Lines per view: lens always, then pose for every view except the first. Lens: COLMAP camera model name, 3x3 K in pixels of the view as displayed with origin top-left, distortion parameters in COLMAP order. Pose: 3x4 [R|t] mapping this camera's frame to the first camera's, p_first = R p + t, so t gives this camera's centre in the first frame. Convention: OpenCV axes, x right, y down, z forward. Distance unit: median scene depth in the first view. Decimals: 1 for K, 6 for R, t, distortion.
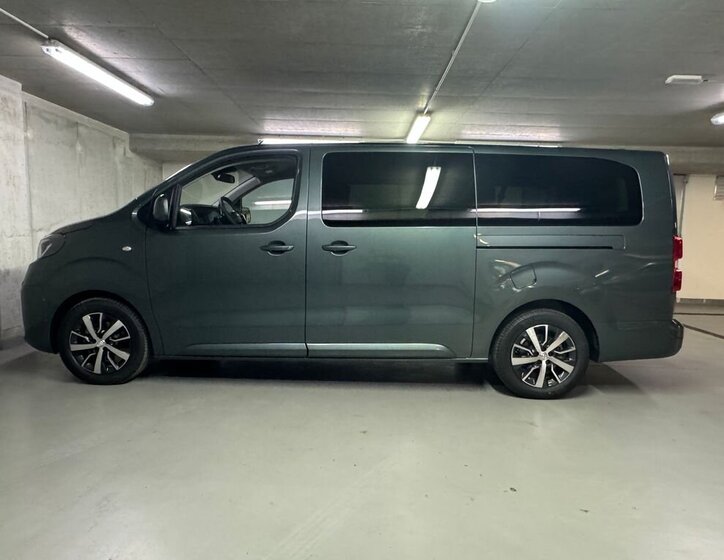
lens RADIAL K [[478.2, 0, 361.4], [0, 478.2, 282.4], [0, 0, 1]] dist [-0.011071, 0.006585]
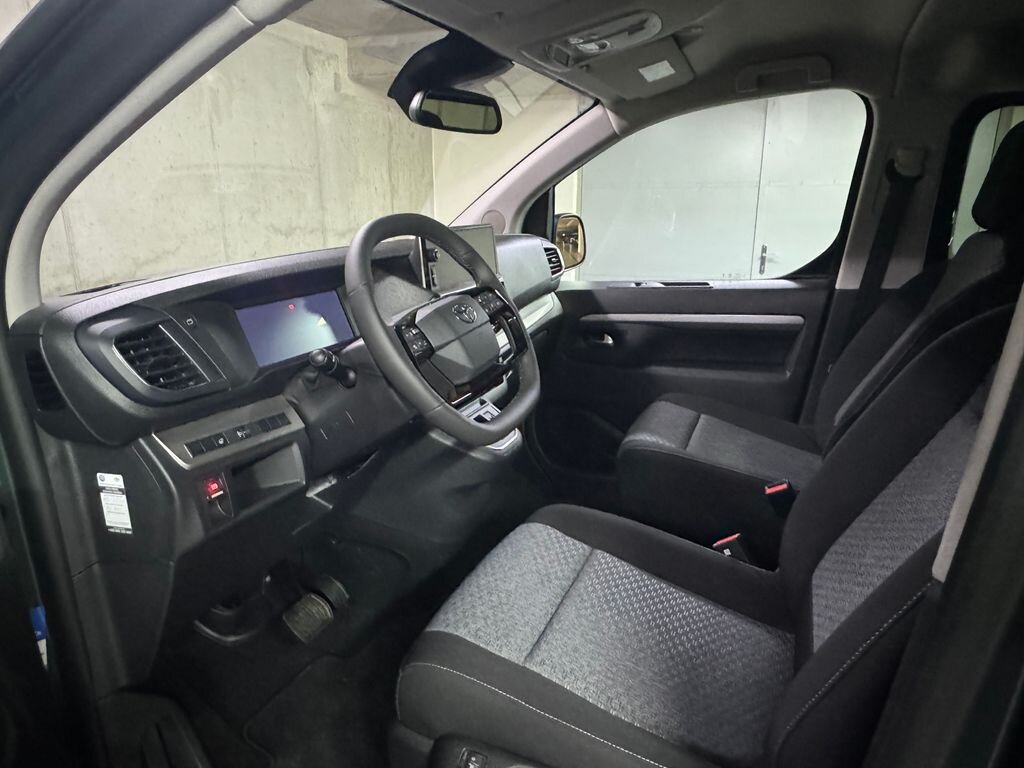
lens RADIAL K [[637.3, 0, 511.8], [0, 637.3, 386.1], [0, 0, 1]] dist [0.007682, -0.000807]
pose [[0.935578, 0.067987, -0.346512, -0.094176], [-0.008185, 0.985202, 0.171199, -0.088548], [0.353024, -0.157334, 0.922291, 0.440218]]
